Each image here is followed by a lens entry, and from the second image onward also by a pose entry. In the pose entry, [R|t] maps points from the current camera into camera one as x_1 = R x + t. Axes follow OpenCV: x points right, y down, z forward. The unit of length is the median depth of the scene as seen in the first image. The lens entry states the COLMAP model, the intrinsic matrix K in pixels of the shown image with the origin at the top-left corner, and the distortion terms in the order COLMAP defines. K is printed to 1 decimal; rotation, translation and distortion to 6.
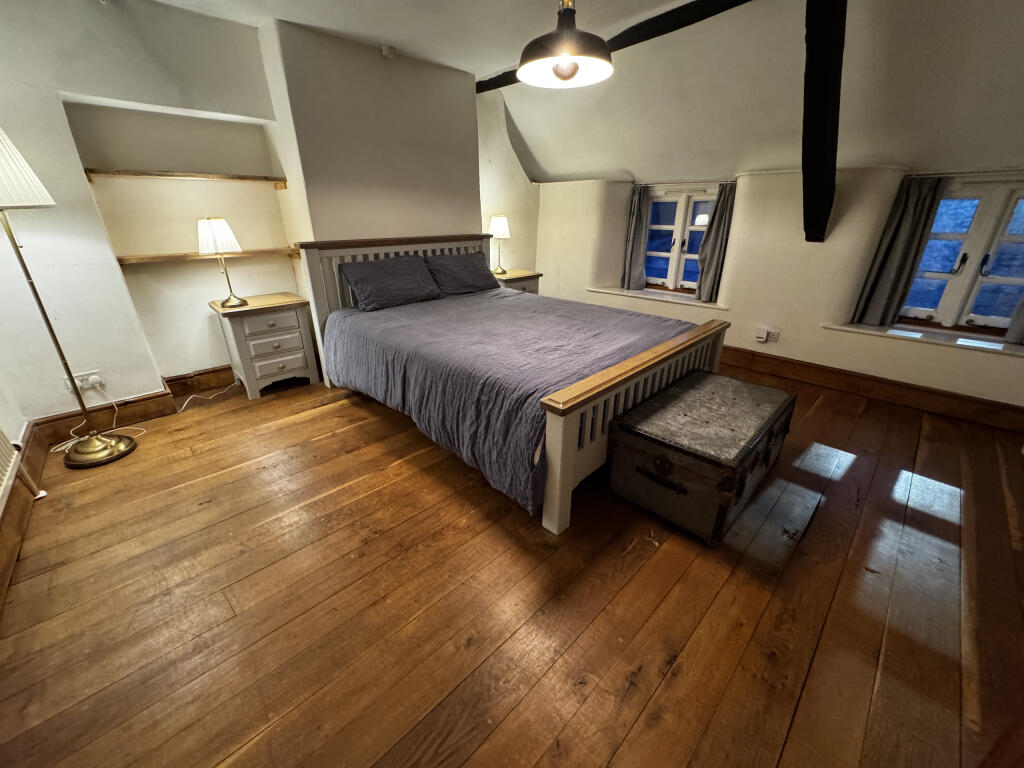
lens RADIAL K [[404.8, 0, 515.7], [0, 404.8, 385.6], [0, 0, 1]] dist [-0.002138, 0.000943]
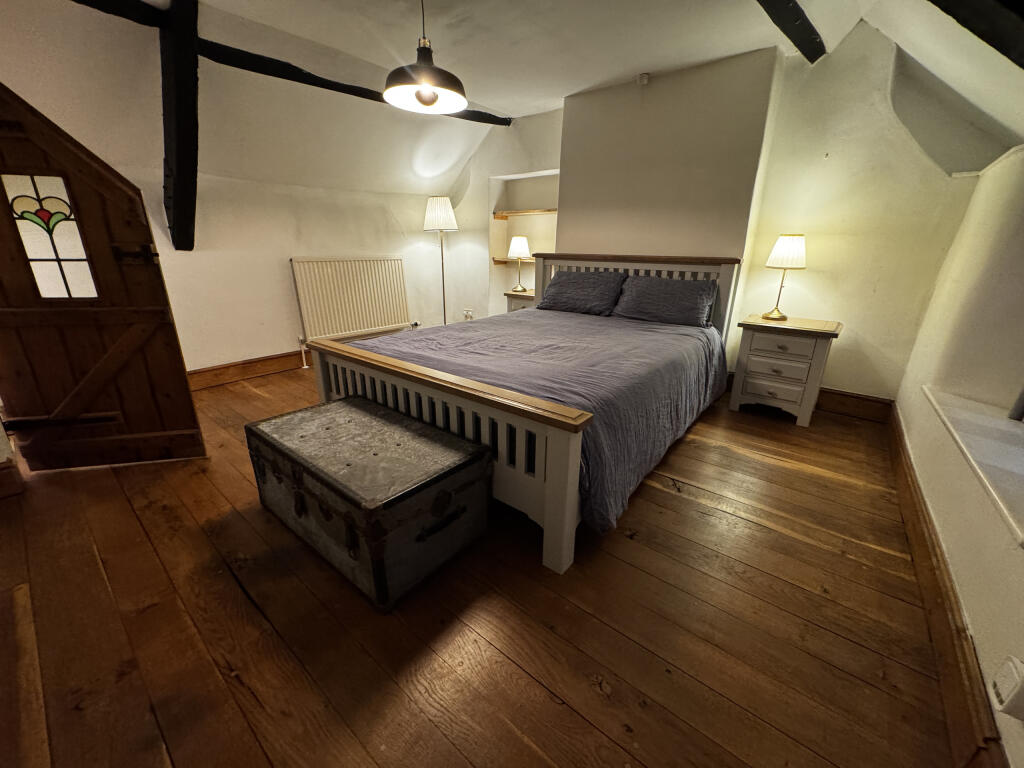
lens RADIAL K [[404.8, 0, 512.6], [0, 404.8, 390.6], [0, 0, 1]] dist [-0.002138, 0.000943]
pose [[0.106813, 0.337836, -0.935124, 0.921728], [-0.404999, 0.873729, 0.269395, -0.279736], [0.908056, 0.349950, 0.230149, 0.767383]]
